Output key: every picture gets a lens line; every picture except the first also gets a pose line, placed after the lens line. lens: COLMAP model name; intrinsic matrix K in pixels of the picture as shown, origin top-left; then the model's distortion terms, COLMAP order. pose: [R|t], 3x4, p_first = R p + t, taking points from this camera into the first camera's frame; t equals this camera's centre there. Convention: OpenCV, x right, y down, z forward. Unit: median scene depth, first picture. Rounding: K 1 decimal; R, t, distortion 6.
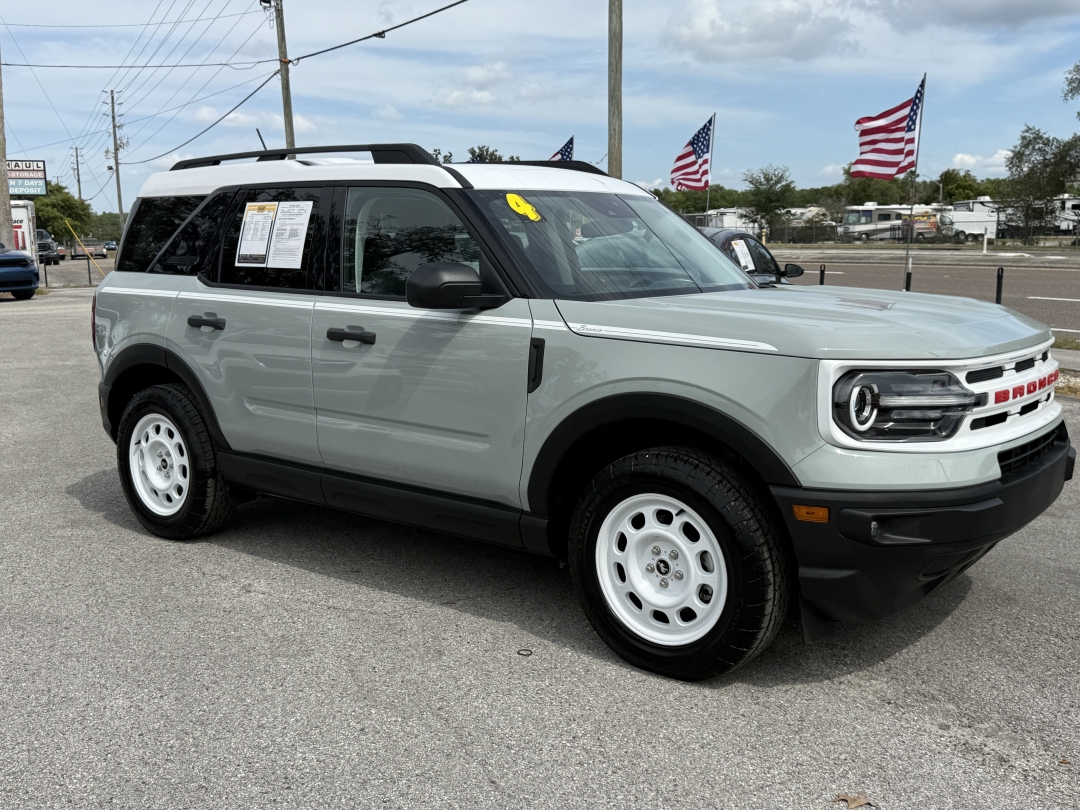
lens RADIAL K [[1115.4, 0, 540.2], [0, 1115.4, 404.0], [0, 0, 1]] dist [0.050900, 0.000000]
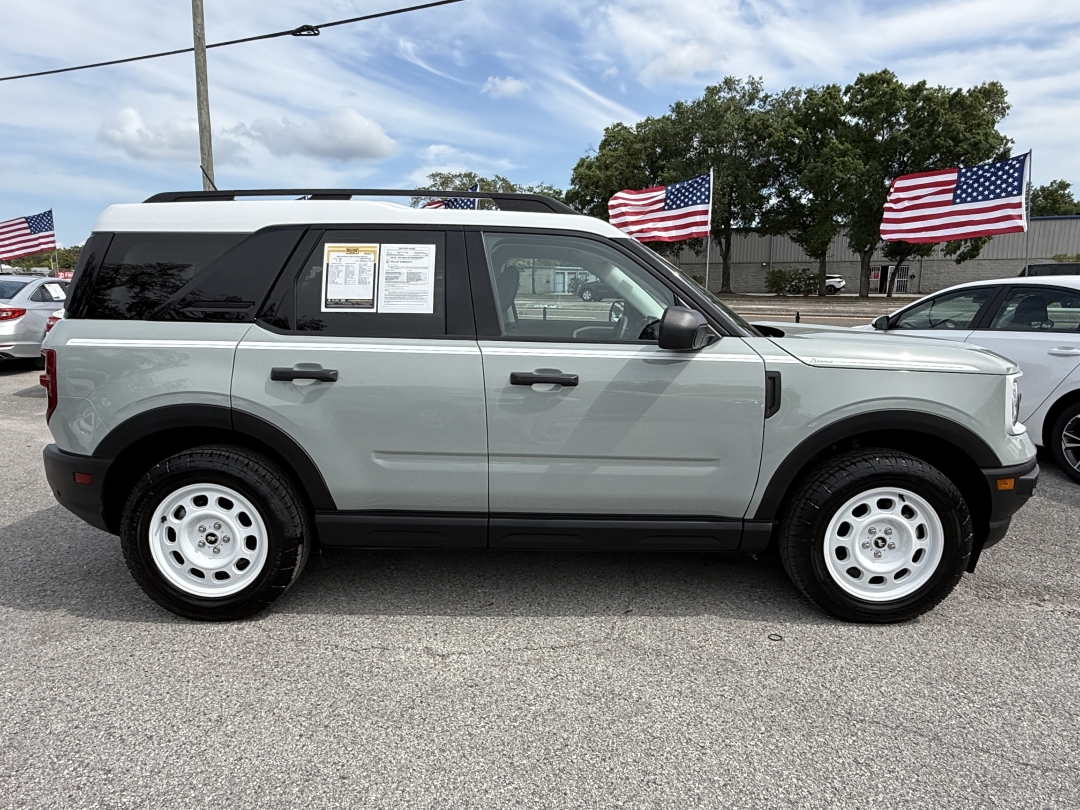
lens RADIAL K [[728.2, 0, 540.4], [0, 728.2, 408.4], [0, 0, 1]] dist [-0.025840, 0.006518]
pose [[0.778700, -0.087736, 0.621232, -0.517498], [0.080284, 0.995968, 0.040026, -0.054253], [-0.622239, 0.018707, 0.782604, 0.429971]]
